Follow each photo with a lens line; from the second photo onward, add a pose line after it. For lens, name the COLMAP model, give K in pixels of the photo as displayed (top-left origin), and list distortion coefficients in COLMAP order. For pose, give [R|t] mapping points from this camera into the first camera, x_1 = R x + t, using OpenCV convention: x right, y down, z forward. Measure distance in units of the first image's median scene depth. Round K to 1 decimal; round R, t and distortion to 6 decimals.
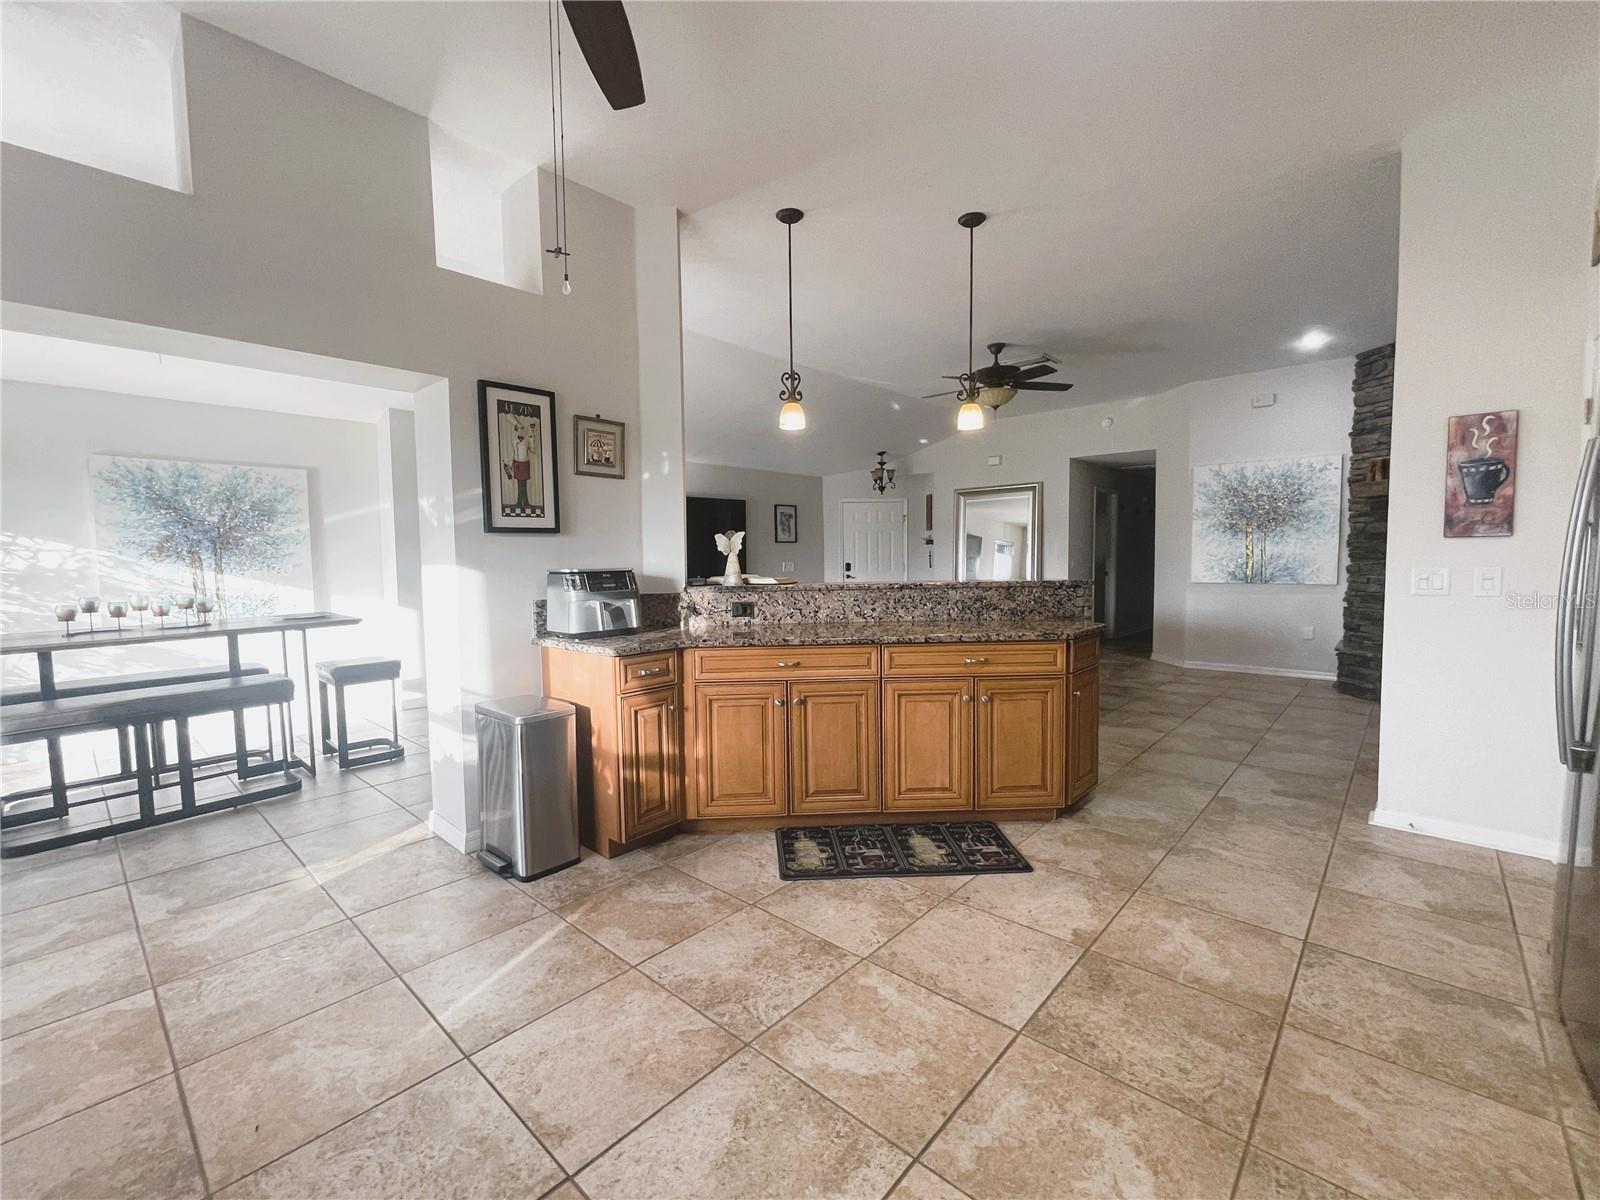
lens RADIAL K [[682.4, 0, 788.5], [0, 682.4, 600.0], [0, 0, 1]] dist [-0.021622, 0.011482]
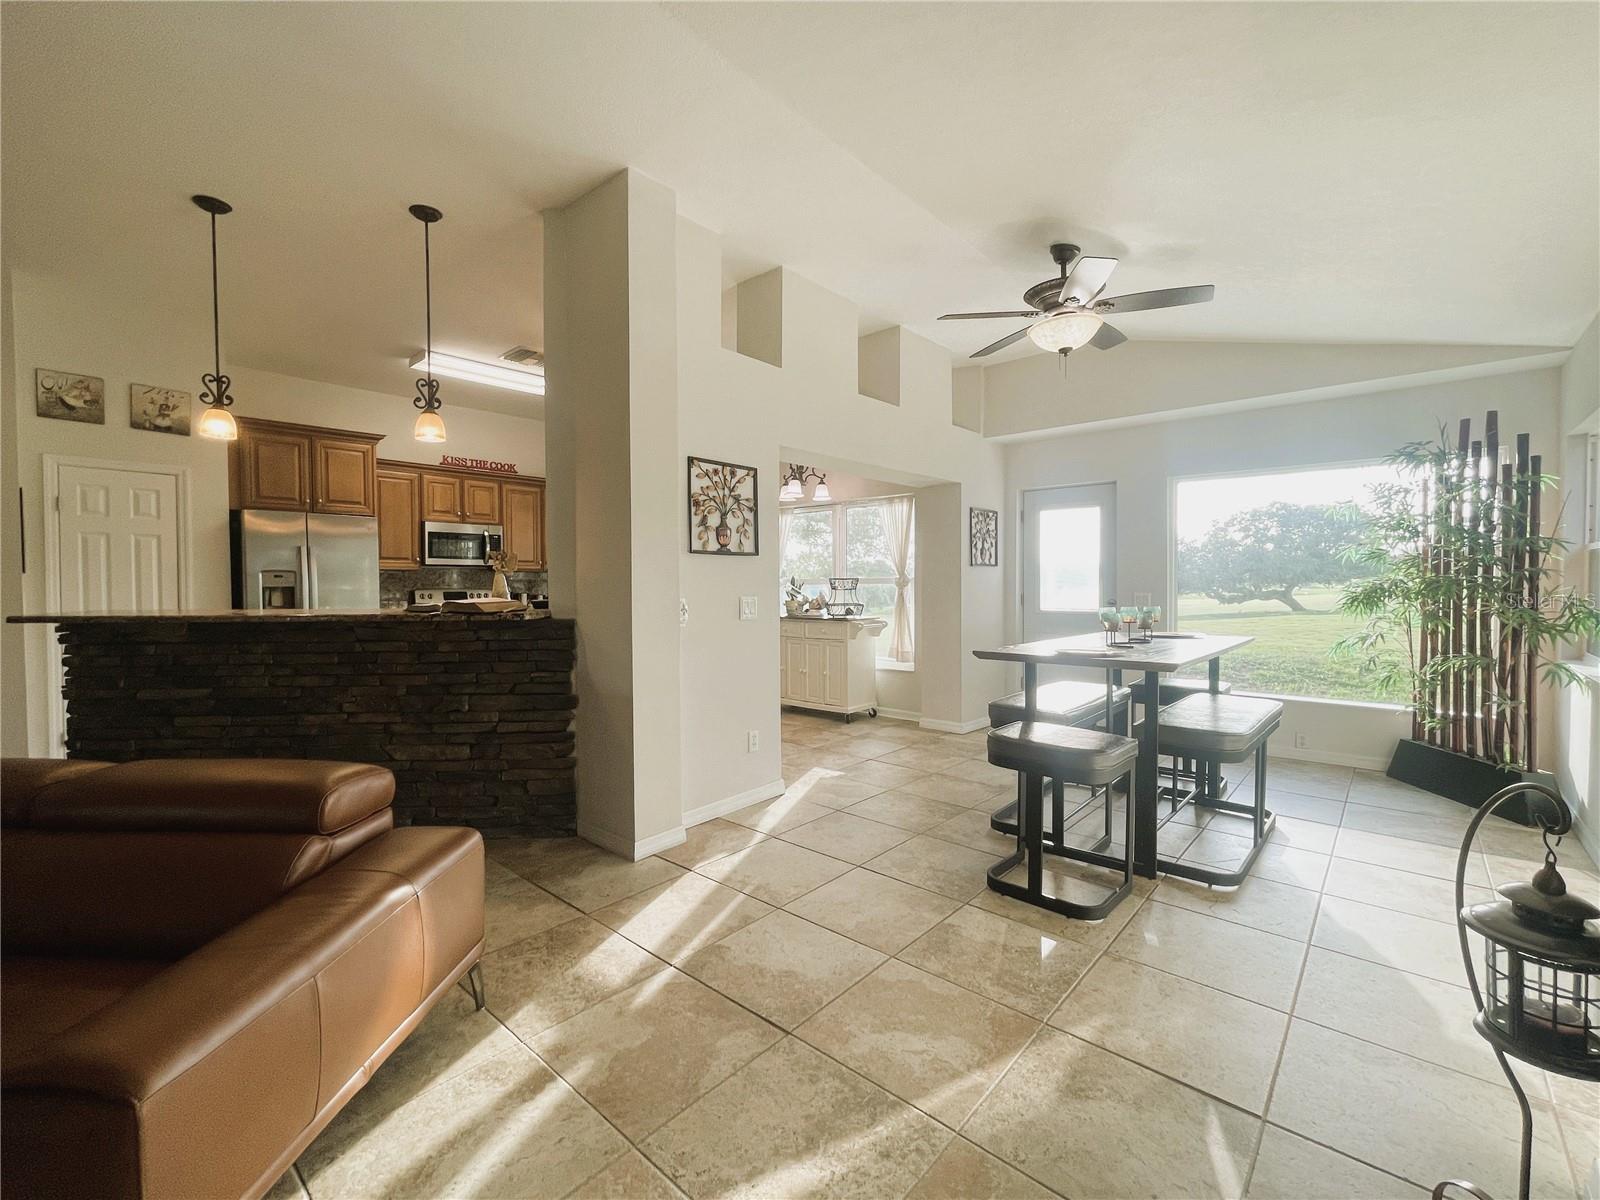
lens RADIAL K [[682.5, 0, 792.6], [0, 682.5, 598.0], [0, 0, 1]] dist [0.000276, -0.000174]
pose [[-0.999375, 0.023012, -0.026827, -0.257798], [0.020507, 0.995714, 0.090181, -0.058160], [0.028787, 0.089575, -0.995564, 1.071109]]
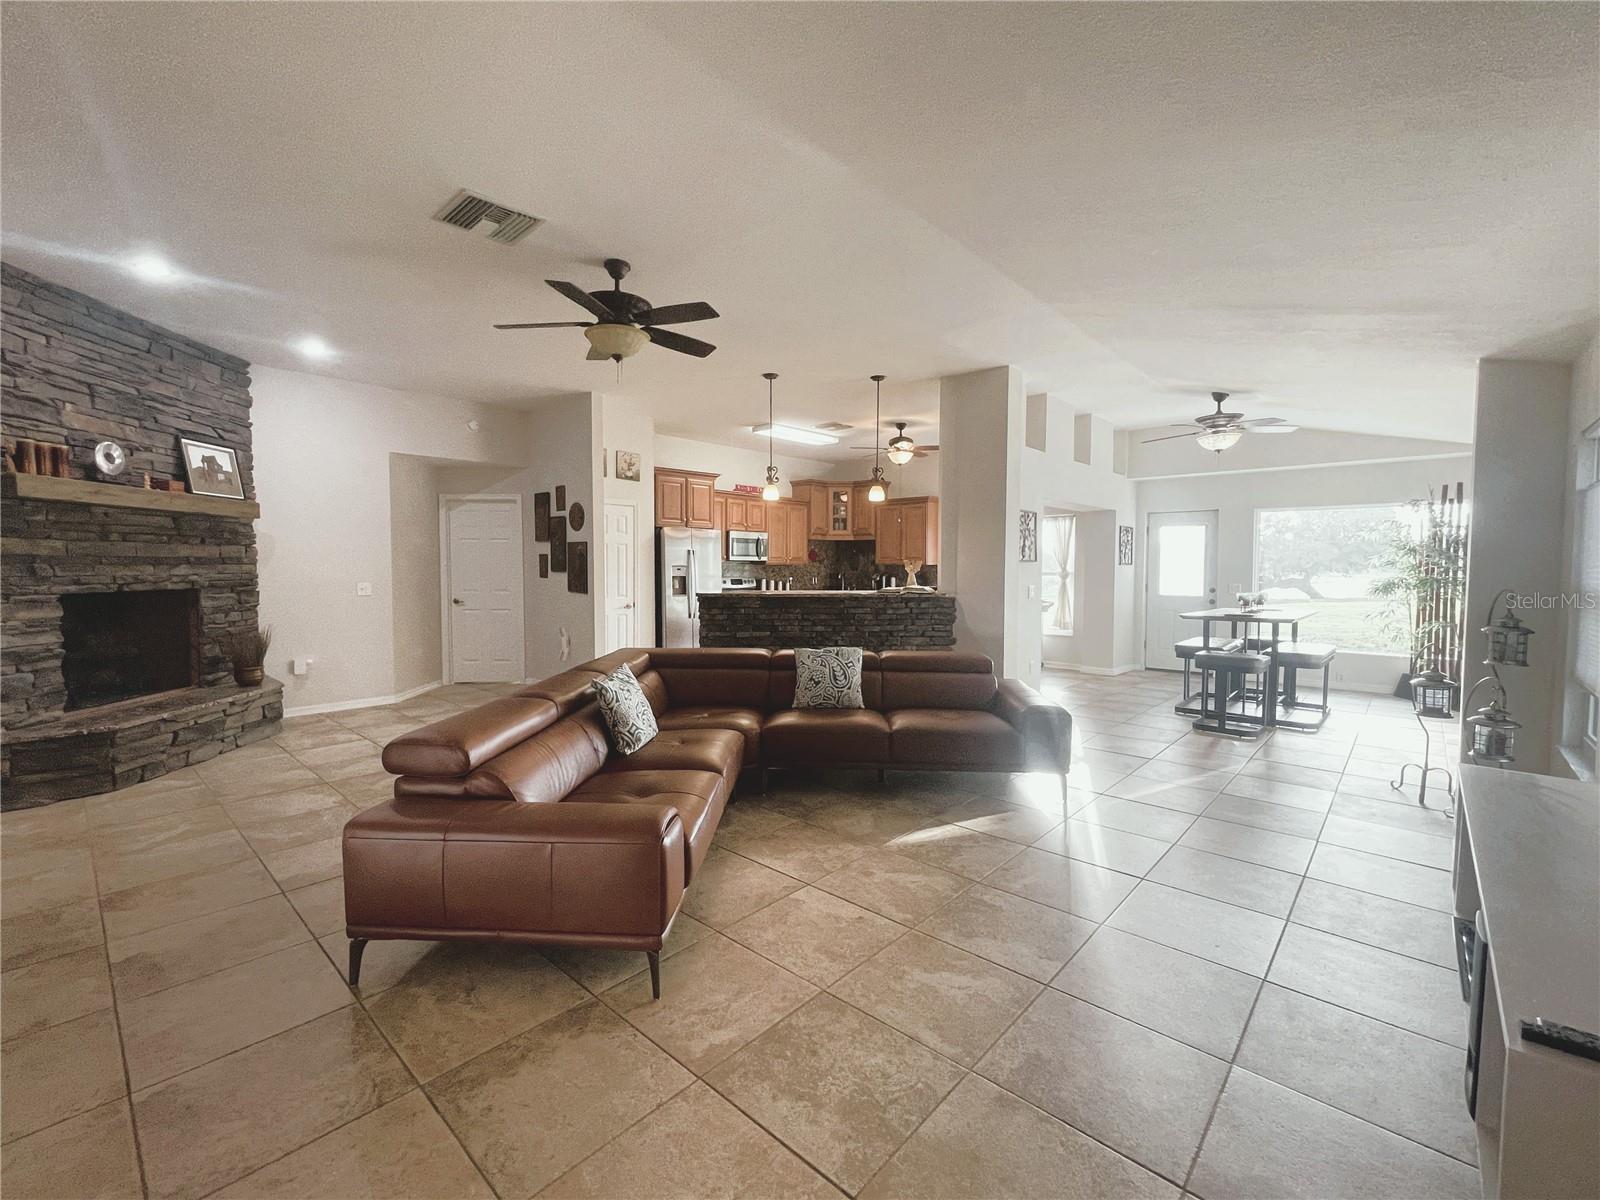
lens RADIAL K [[682.5, 0, 792.6], [0, 682.5, 598.0], [0, 0, 1]] dist [0.000276, -0.000174]
pose [[-0.999792, 0.015966, -0.012657, 0.132320], [0.014441, 0.993541, 0.112553, -0.109295], [0.014372, 0.112347, -0.993565, 1.505611]]
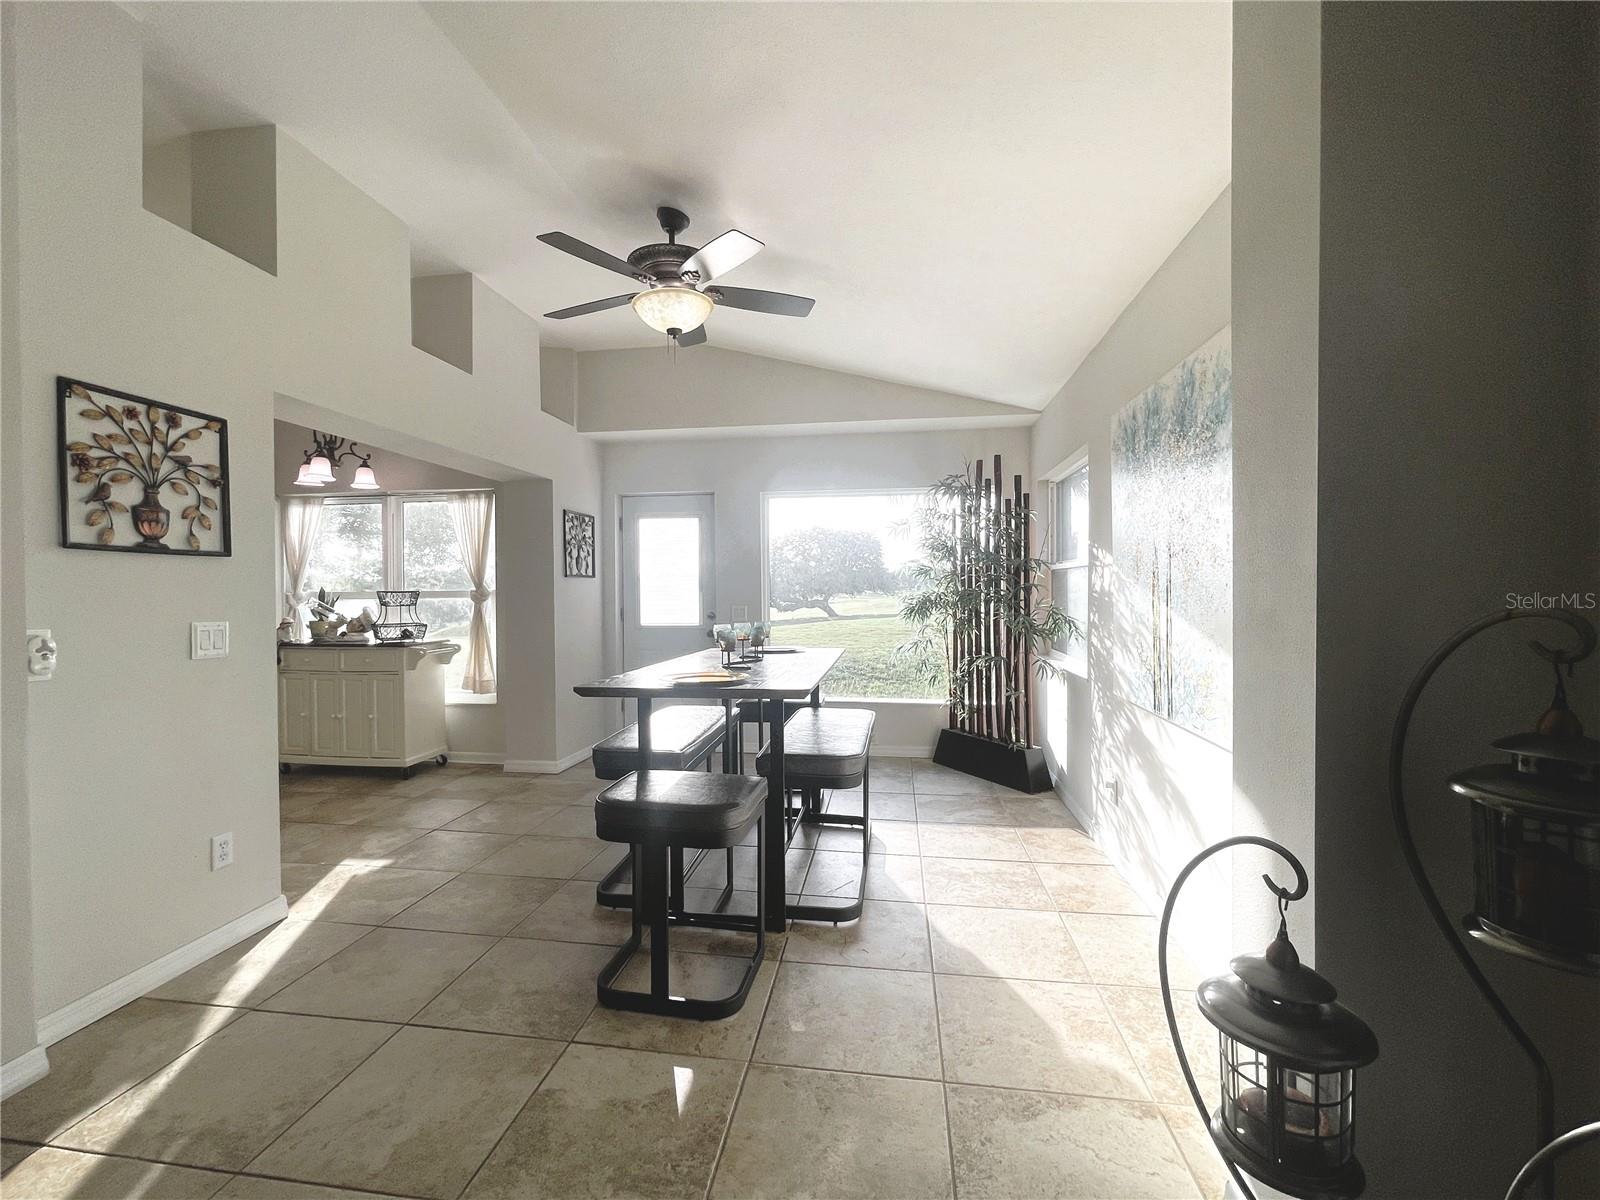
lens RADIAL K [[682.4, 0, 788.5], [0, 682.4, 600.0], [0, 0, 1]] dist [-0.021622, 0.011482]
pose [[-0.822357, 0.029829, -0.568189, -0.284579], [-0.017064, 0.996883, 0.077031, -0.052389], [0.568716, 0.073042, -0.819285, 0.965506]]
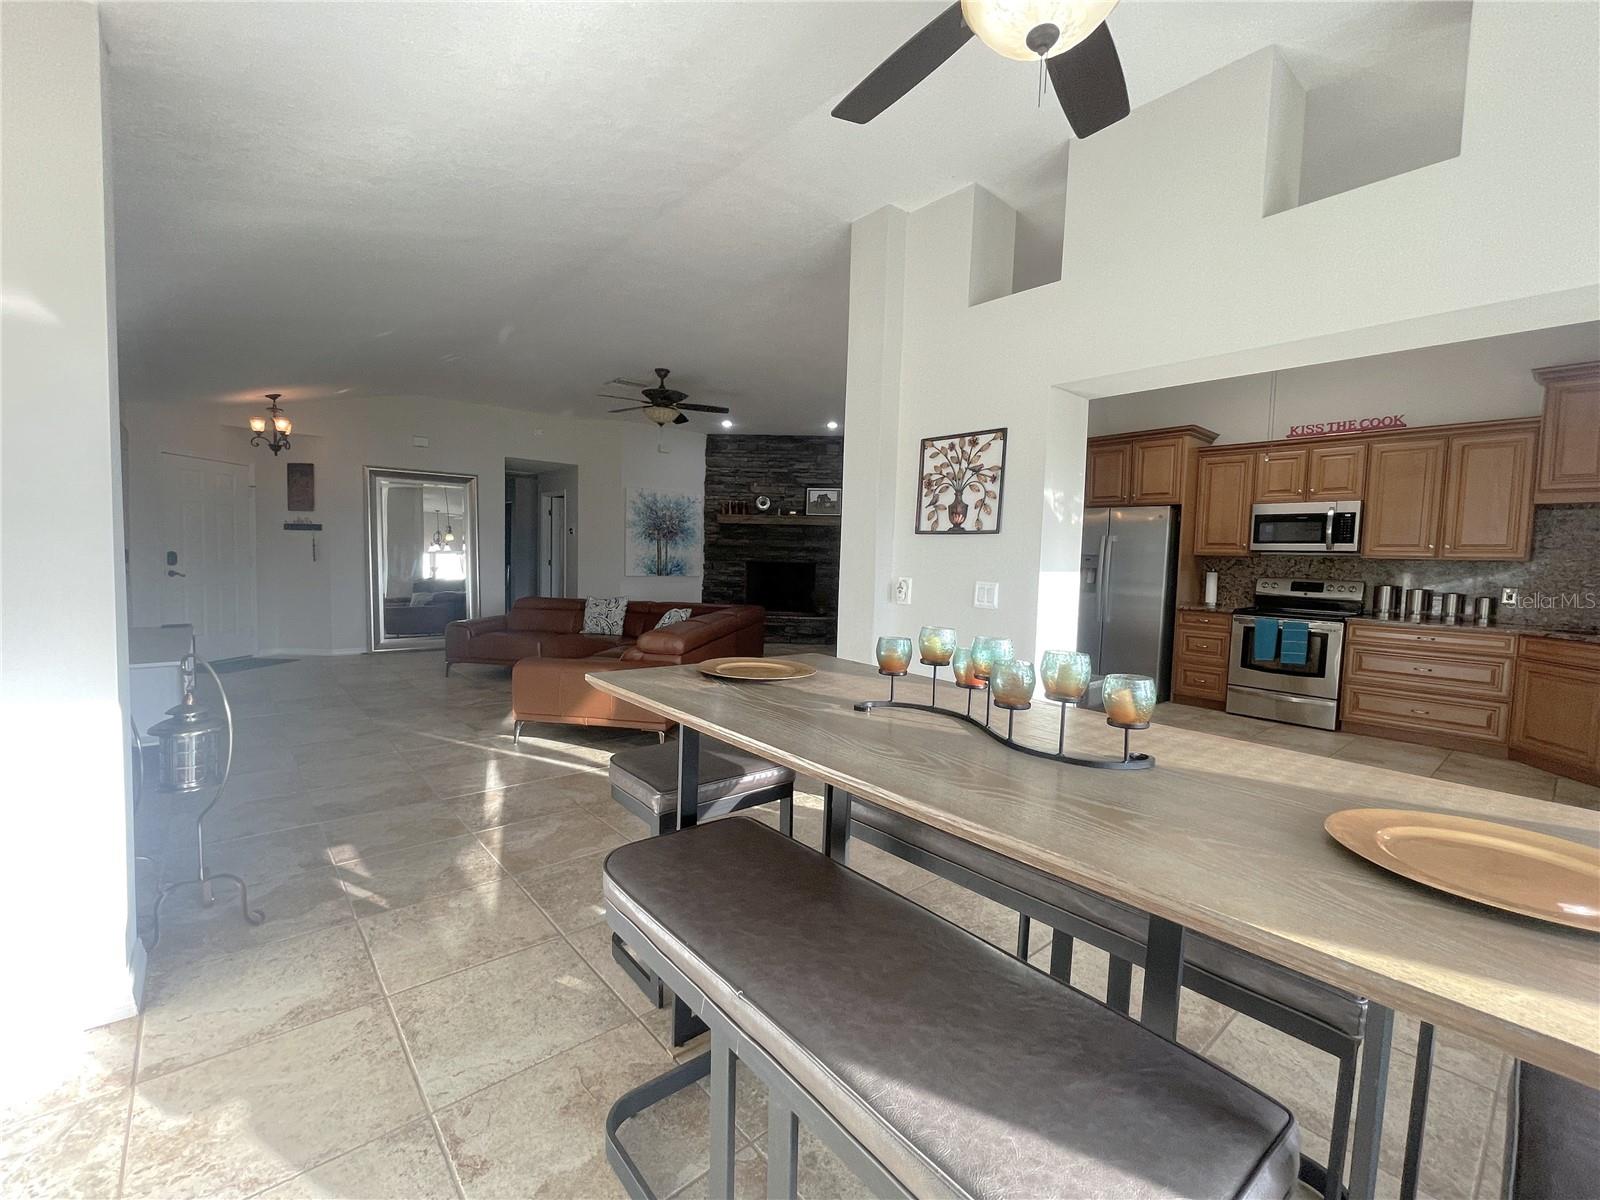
lens RADIAL K [[682.4, 0, 788.5], [0, 682.4, 600.0], [0, 0, 1]] dist [-0.021622, 0.011482]
pose [[0.116416, -0.042656, 0.992284, -0.731108], [0.036879, 0.998574, 0.038600, -0.020365], [-0.992516, 0.032100, 0.117823, 0.593017]]
